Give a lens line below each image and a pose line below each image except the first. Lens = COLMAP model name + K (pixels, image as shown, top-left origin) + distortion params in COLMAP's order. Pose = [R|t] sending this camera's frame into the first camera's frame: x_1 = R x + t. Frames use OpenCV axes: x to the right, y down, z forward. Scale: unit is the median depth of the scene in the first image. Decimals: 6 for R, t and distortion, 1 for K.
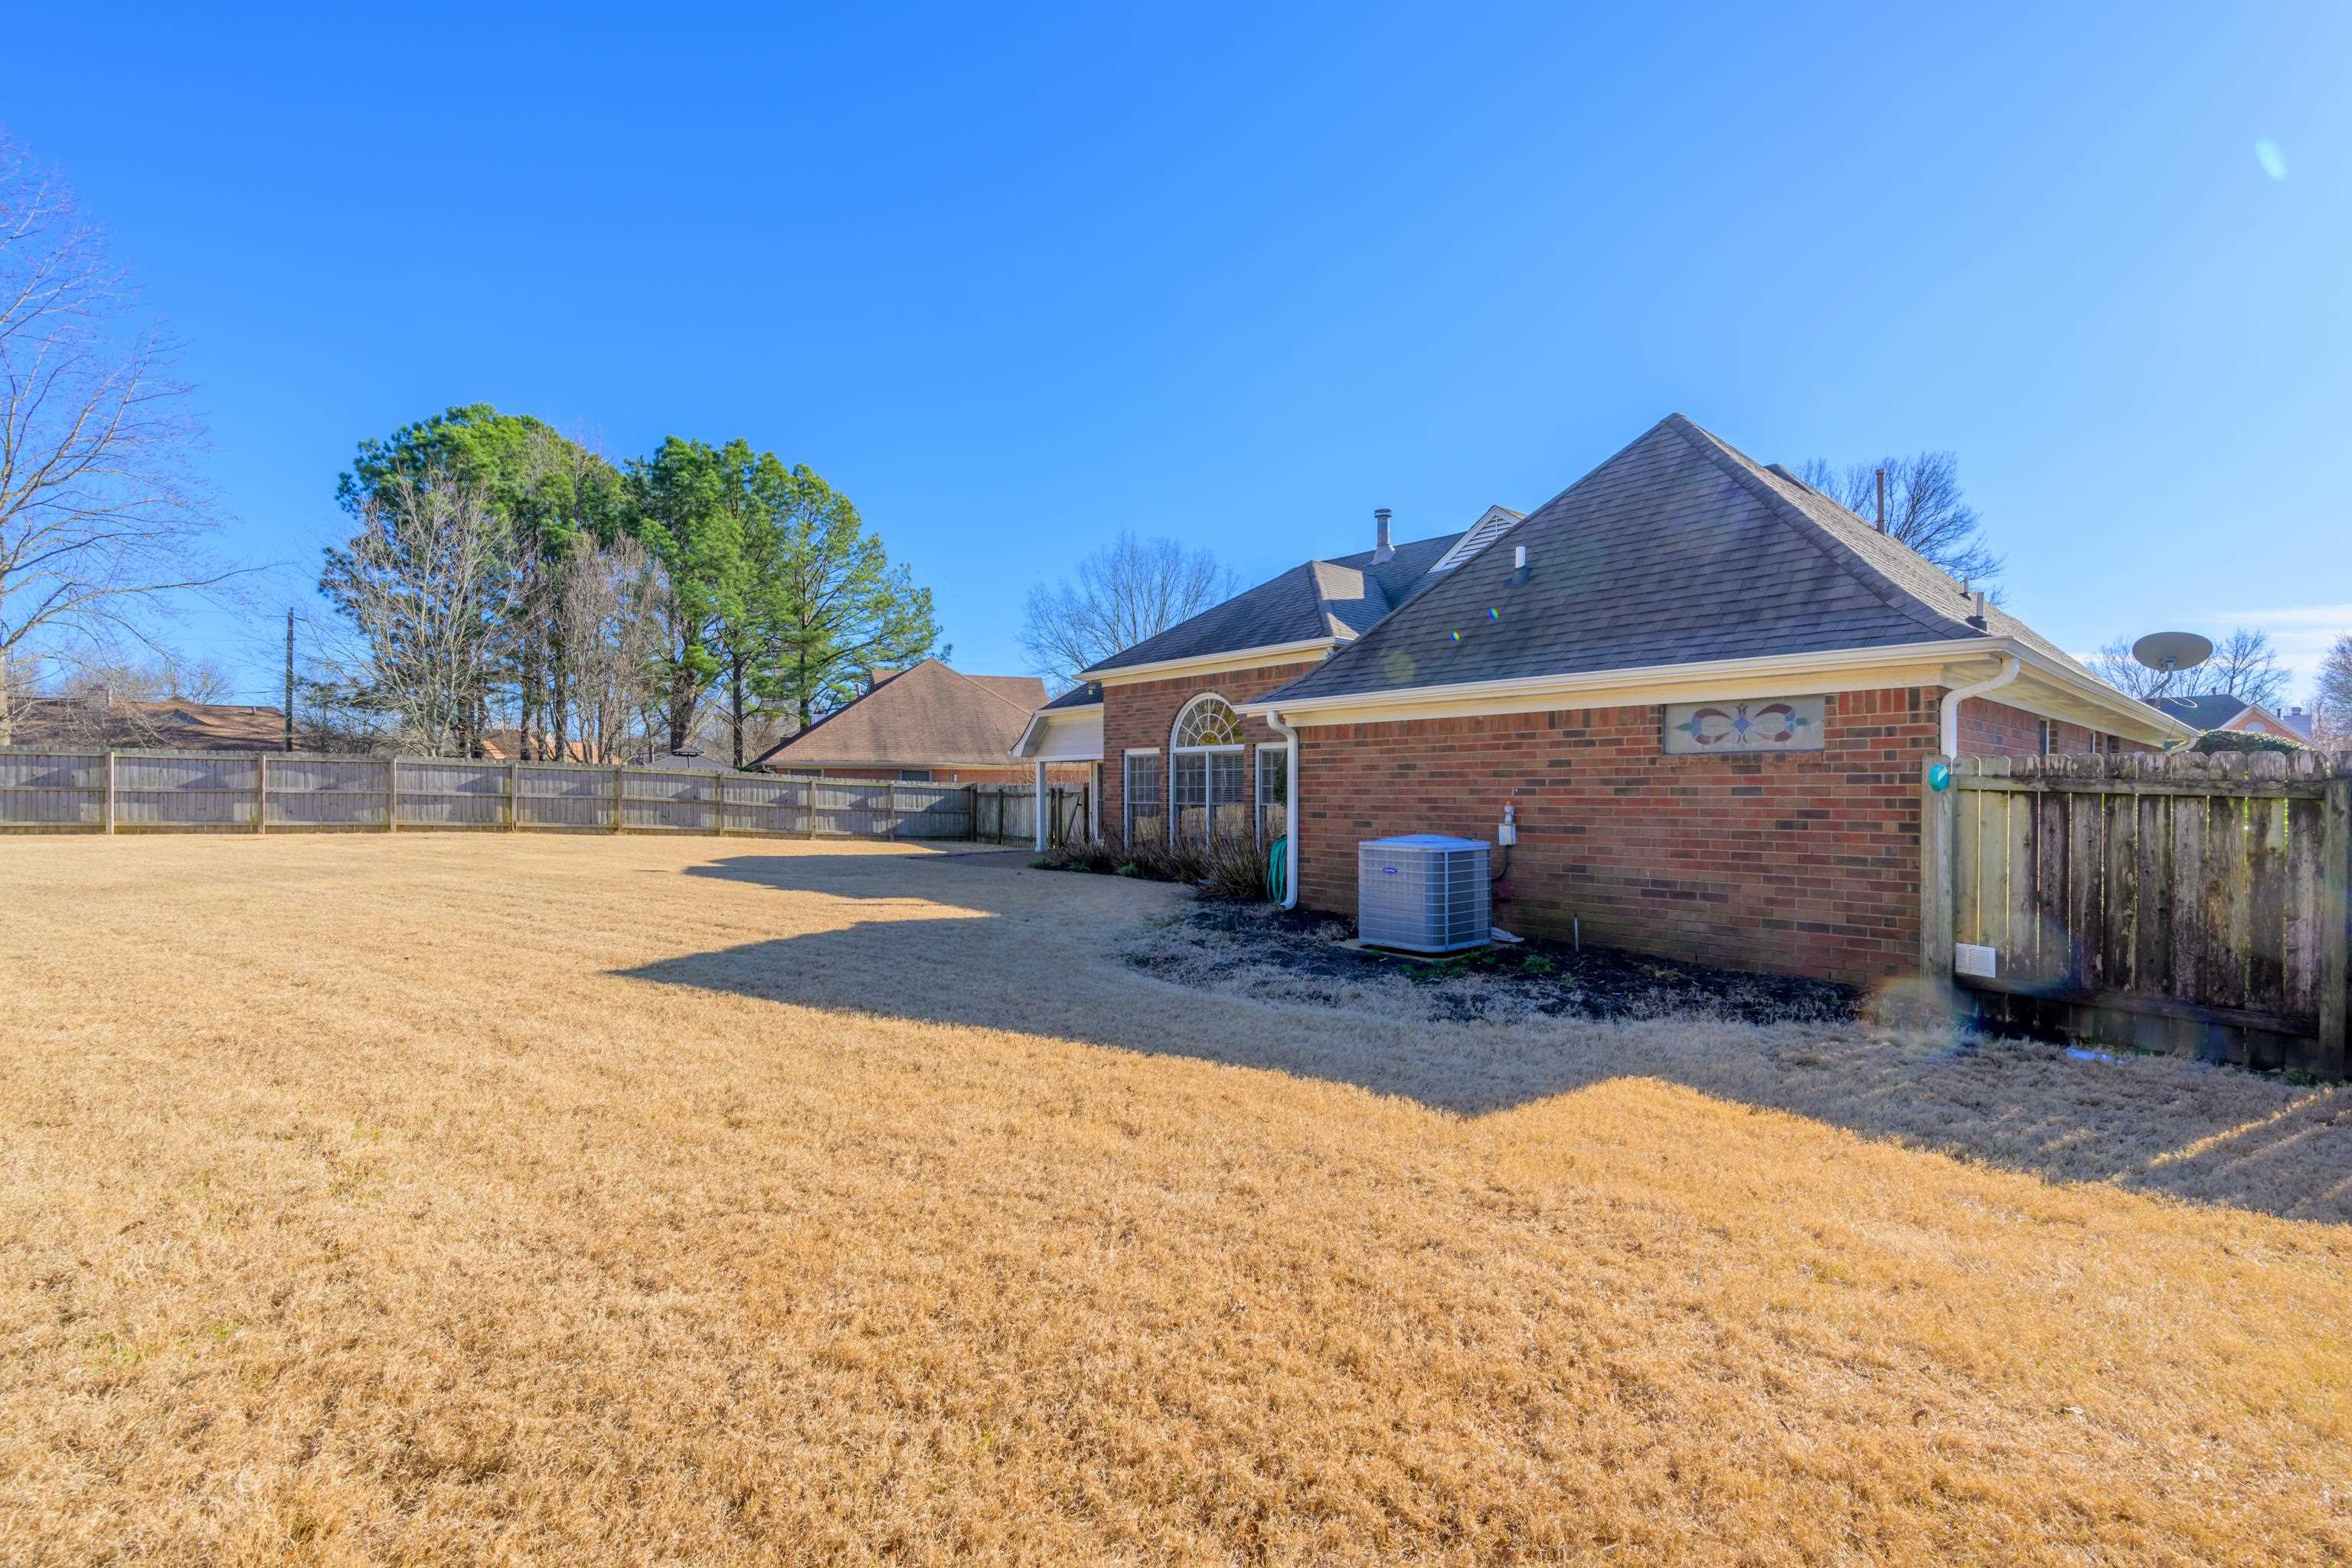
lens RADIAL K [[1000.9, 0, 1184.9], [0, 1000.9, 780.3], [0, 0, 1]] dist [-0.001380, -0.000076]
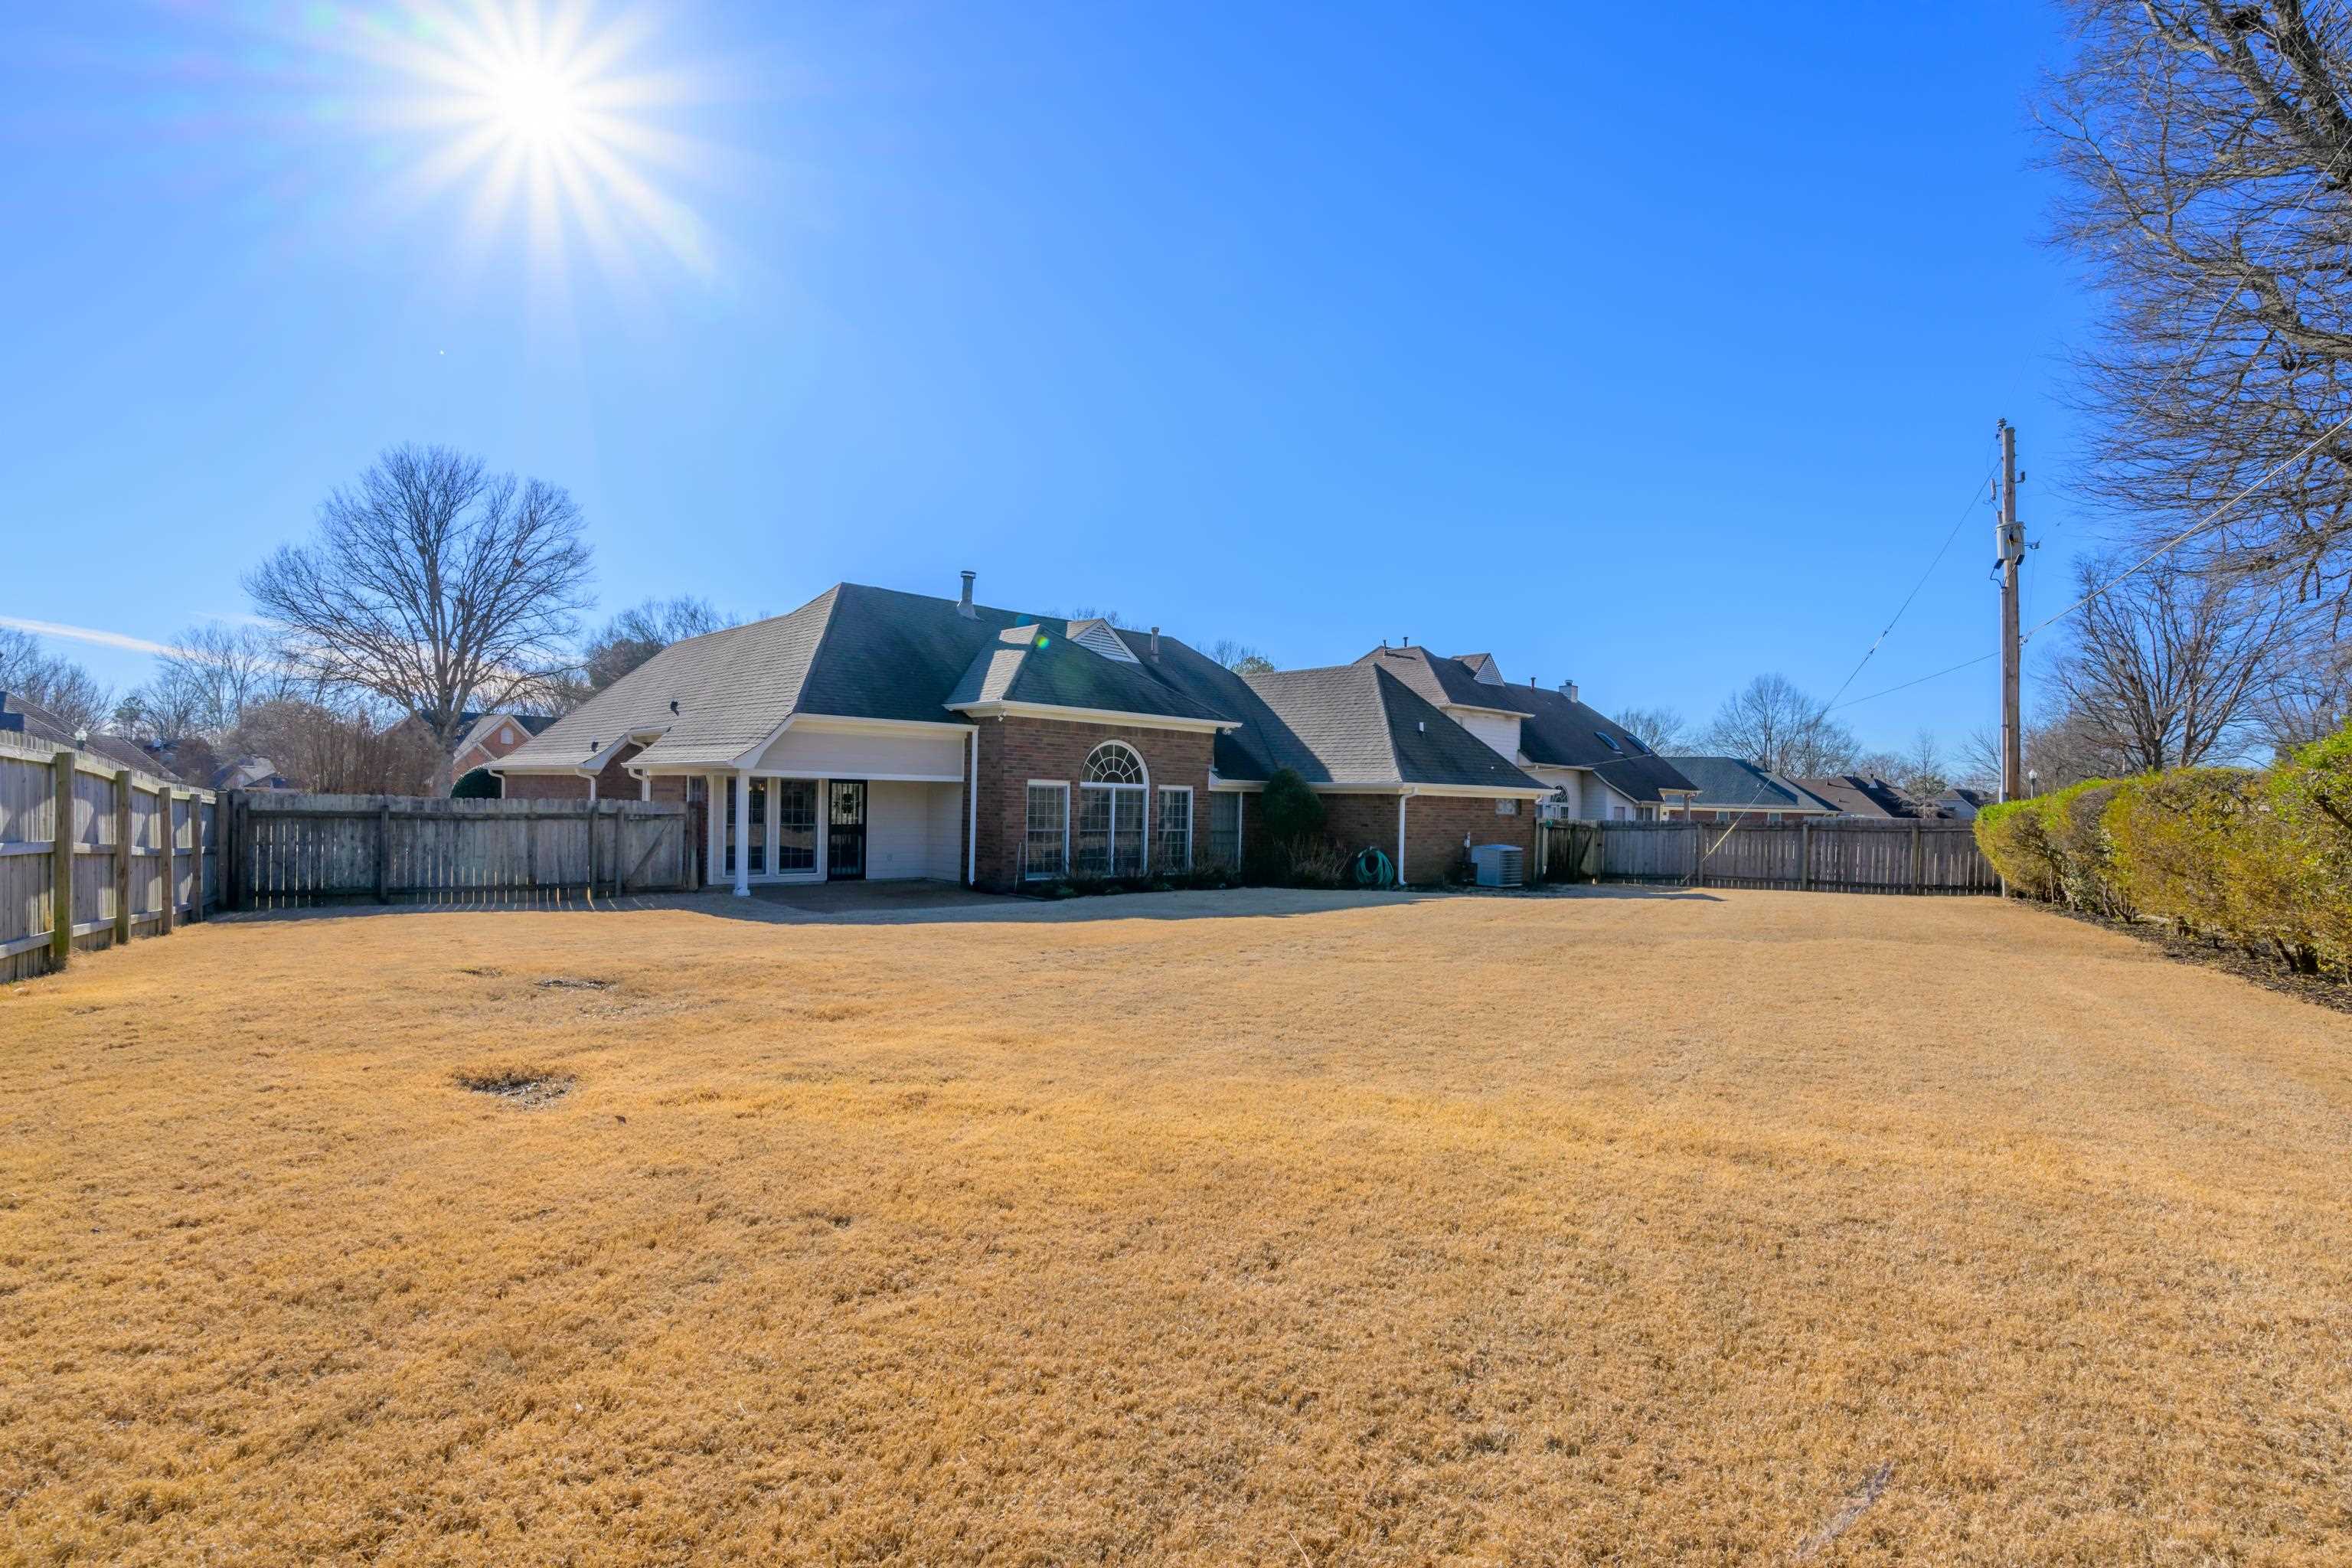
lens RADIAL K [[1139.5, 0, 1176.0], [0, 1139.5, 784.0], [0, 0, 1]] dist [-0.000089, 0.000043]
pose [[-0.030084, 0.013887, 0.999451, -1.007773], [-0.034976, 0.999277, -0.014937, -0.011118], [-0.998935, -0.035406, -0.029576, 0.705691]]
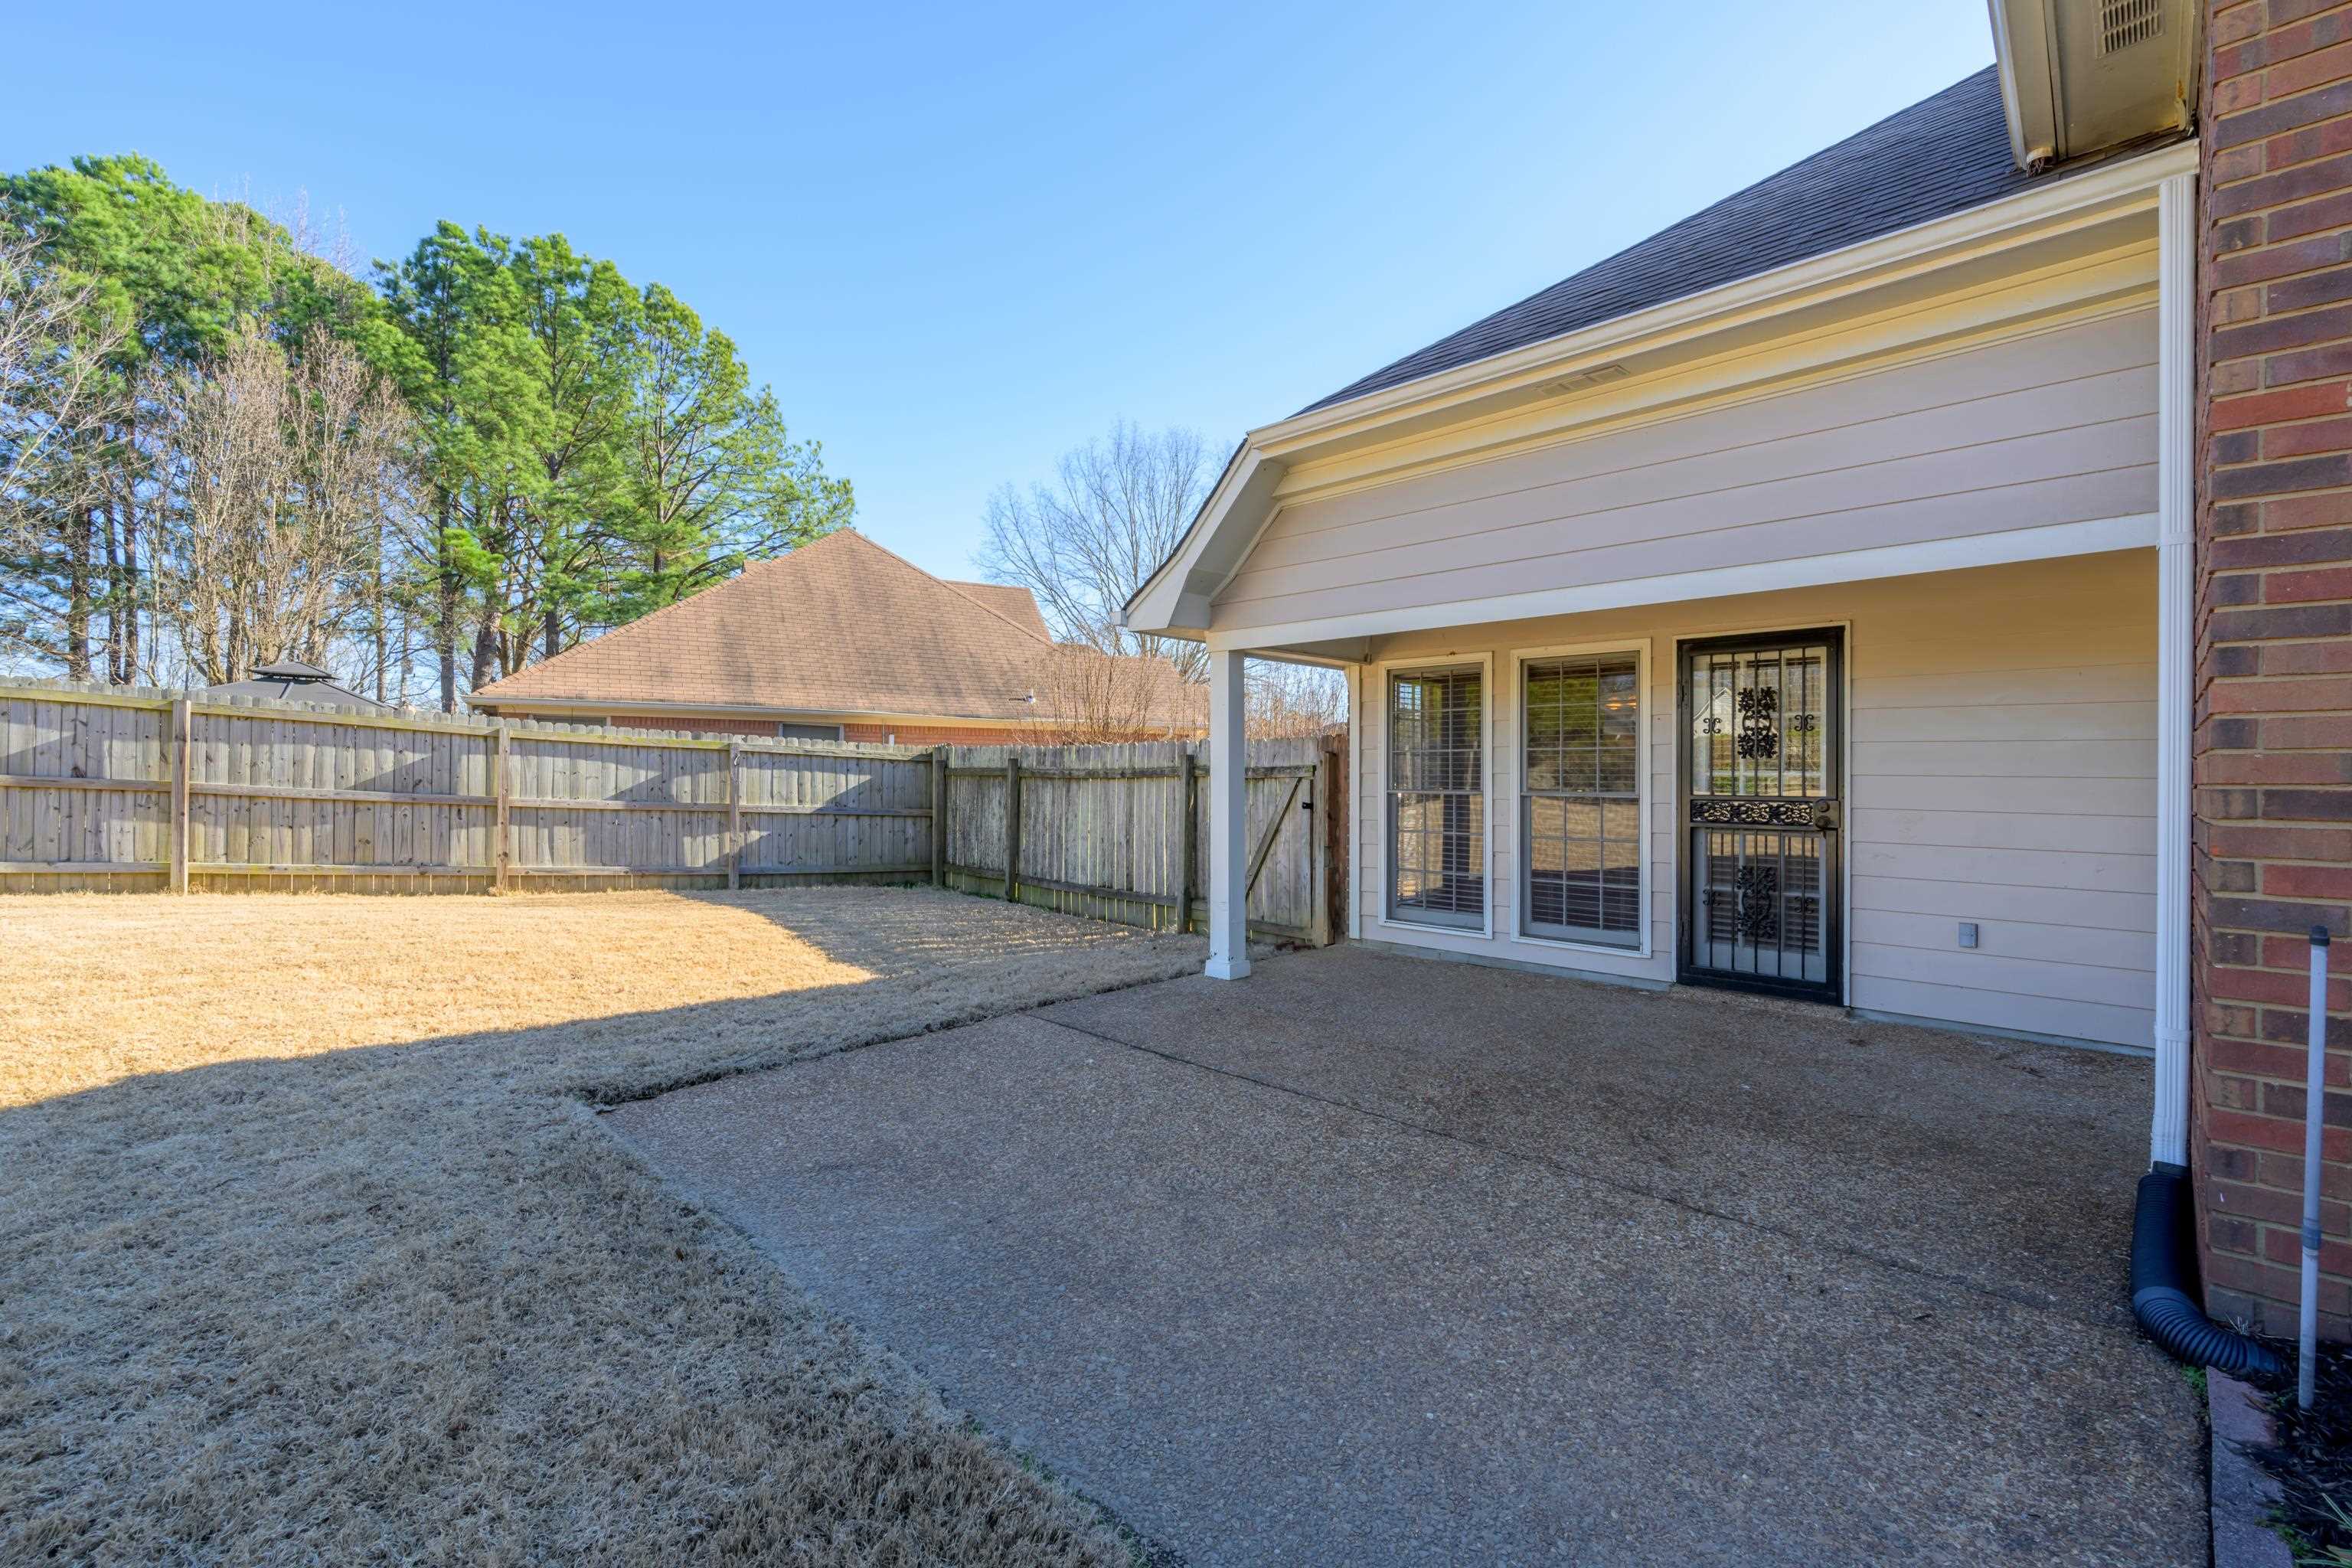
lens RADIAL K [[1000.9, 0, 1184.9], [0, 1000.9, 780.3], [0, 0, 1]] dist [-0.001380, -0.000076]
pose [[0.997484, 0.010329, 0.070130, -0.175274], [-0.011342, 0.999837, 0.014072, 0.013134], [-0.069973, -0.014832, 0.997439, 0.726202]]
